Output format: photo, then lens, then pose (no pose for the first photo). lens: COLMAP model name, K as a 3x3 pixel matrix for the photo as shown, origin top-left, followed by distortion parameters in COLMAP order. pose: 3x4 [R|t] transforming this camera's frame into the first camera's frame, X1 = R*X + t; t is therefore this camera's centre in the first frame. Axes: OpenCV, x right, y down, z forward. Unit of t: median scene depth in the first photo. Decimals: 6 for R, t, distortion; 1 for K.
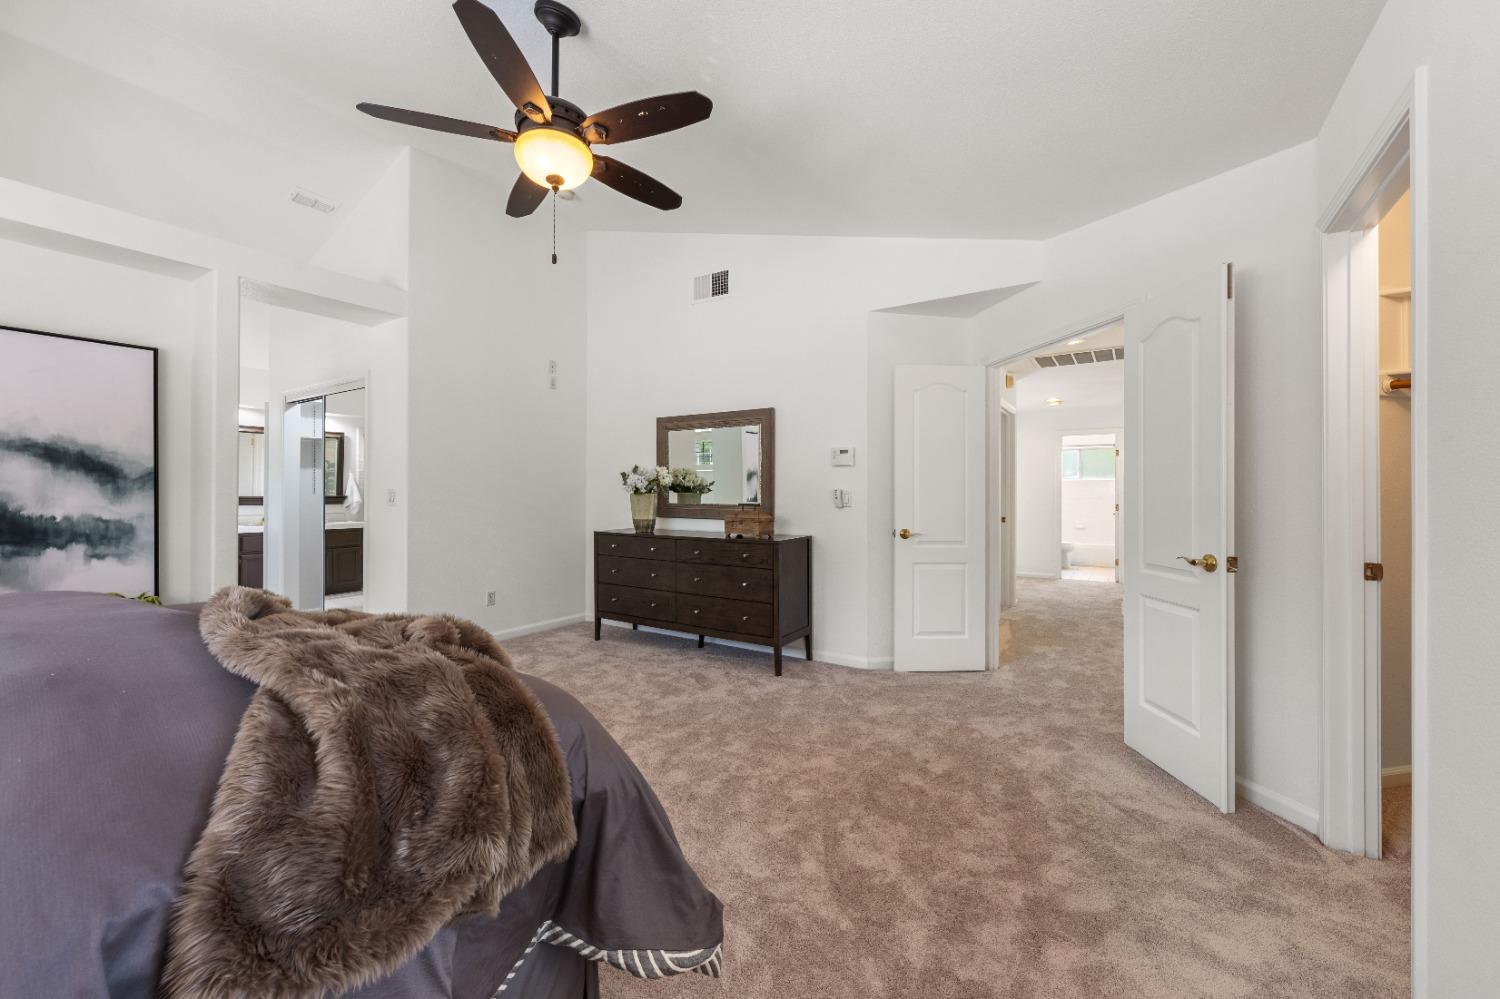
lens RADIAL K [[593.6, 0, 747.2], [0, 593.6, 487.2], [0, 0, 1]] dist [0.000547, -0.000272]
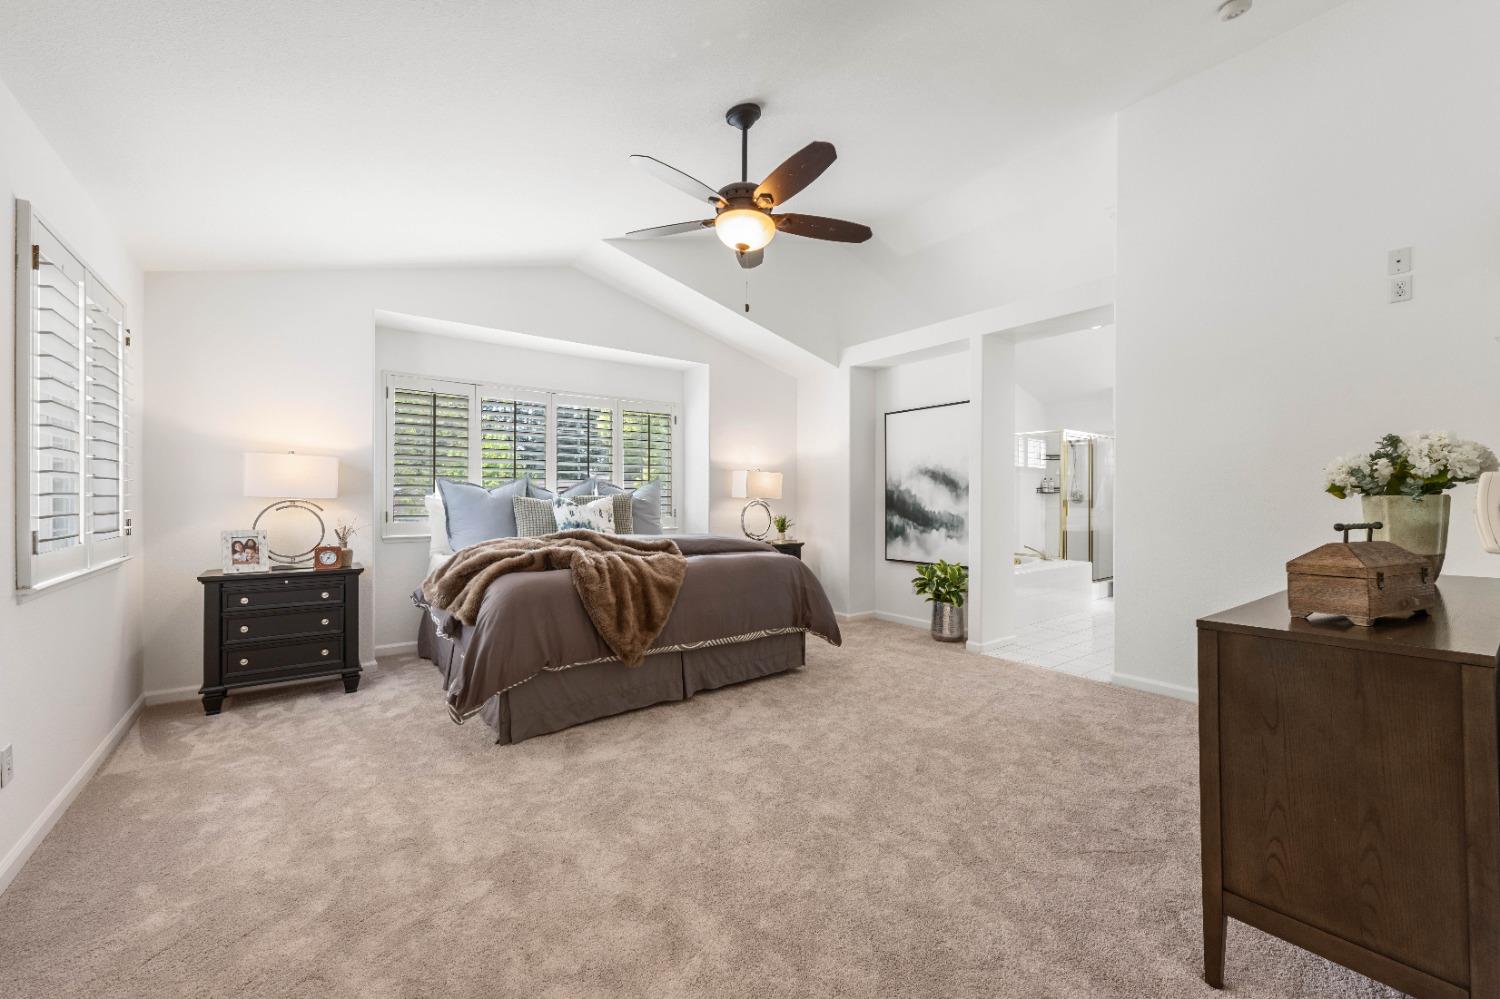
lens RADIAL K [[593.6, 0, 753.6], [0, 593.6, 495.5], [0, 0, 1]] dist [0.000547, -0.000272]
pose [[-0.342951, -0.008915, -0.939311, 0.615531], [0.007785, 0.999894, -0.012333, 0.019167], [0.939321, -0.011542, -0.342845, 1.047746]]
